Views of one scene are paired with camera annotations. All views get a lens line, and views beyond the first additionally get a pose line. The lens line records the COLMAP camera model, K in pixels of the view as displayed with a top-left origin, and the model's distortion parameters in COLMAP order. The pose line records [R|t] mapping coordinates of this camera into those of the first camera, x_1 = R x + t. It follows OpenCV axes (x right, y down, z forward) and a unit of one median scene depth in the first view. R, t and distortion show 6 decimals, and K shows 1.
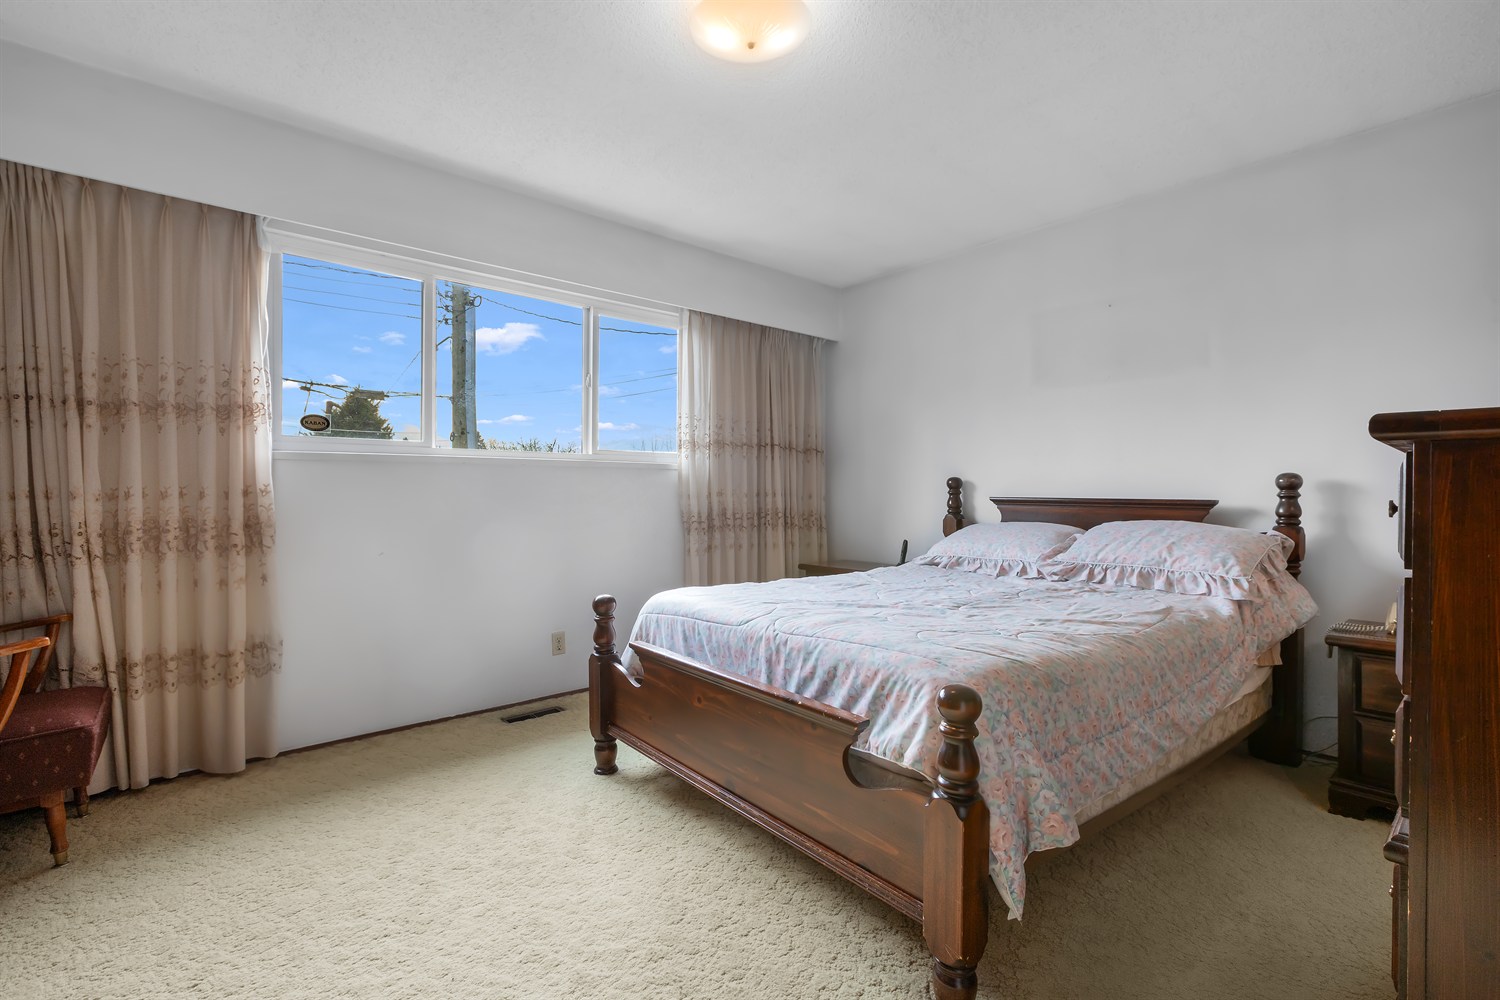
lens RADIAL K [[670.0, 0, 747.5], [0, 670.0, 508.4], [0, 0, 1]] dist [0.001206, 0.000067]
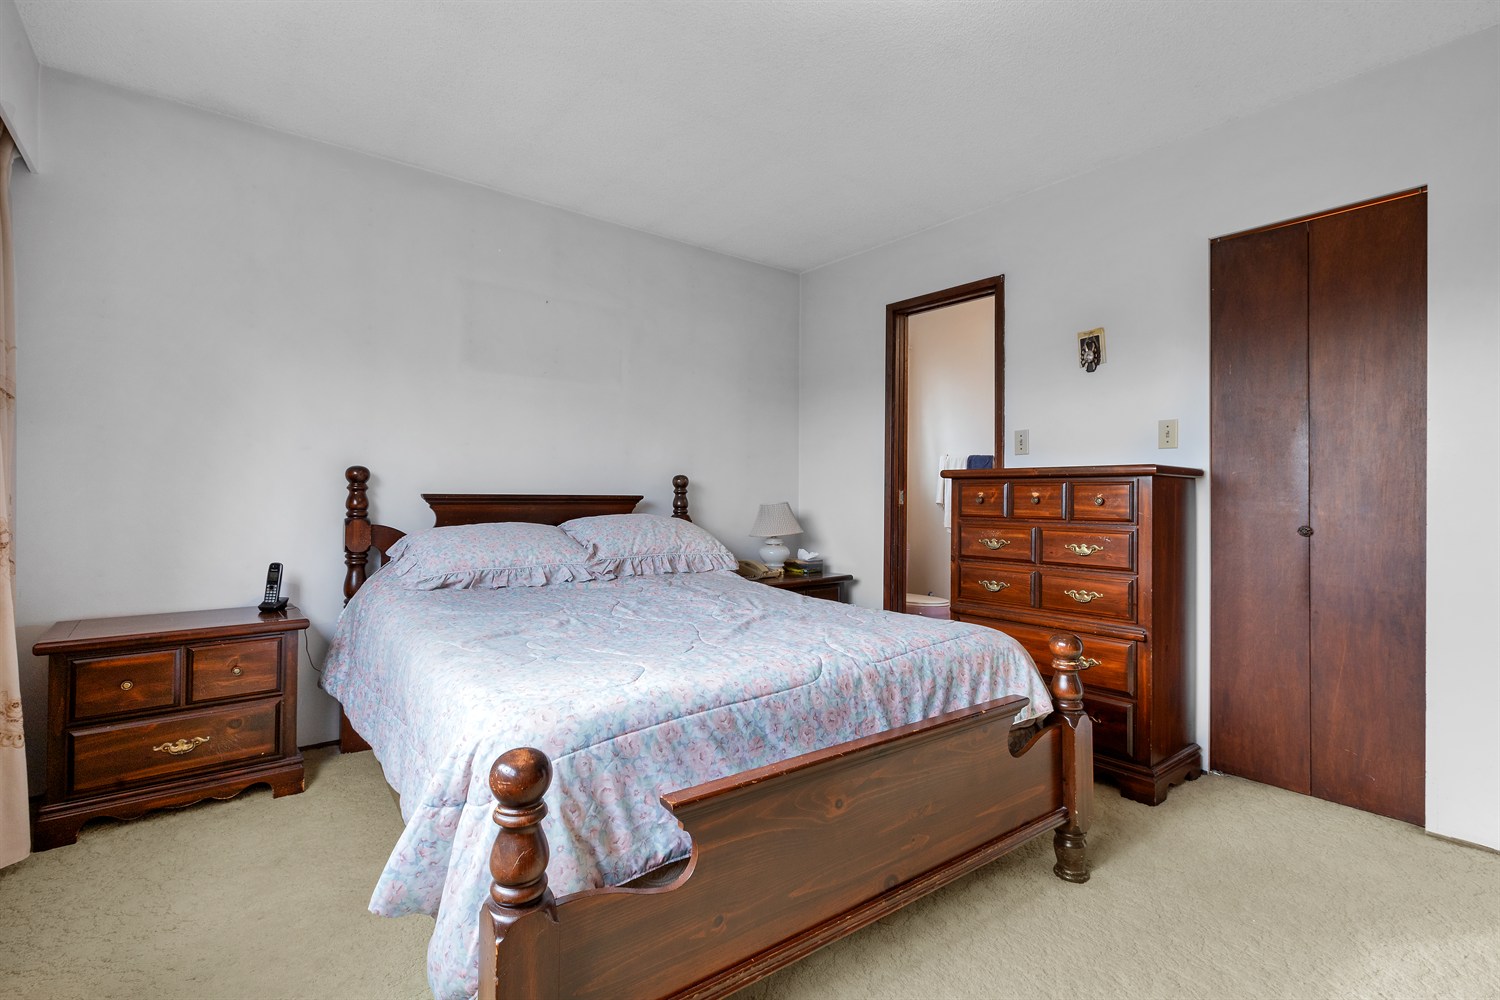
lens RADIAL K [[695.5, 0, 746.5], [0, 695.5, 440.6], [0, 0, 1]] dist [0.000781, 0.000066]
pose [[0.054363, 0.065729, 0.996355, -0.633813], [0.014265, 0.997678, -0.066595, -0.028606], [-0.998419, 0.017834, 0.053300, 0.825994]]
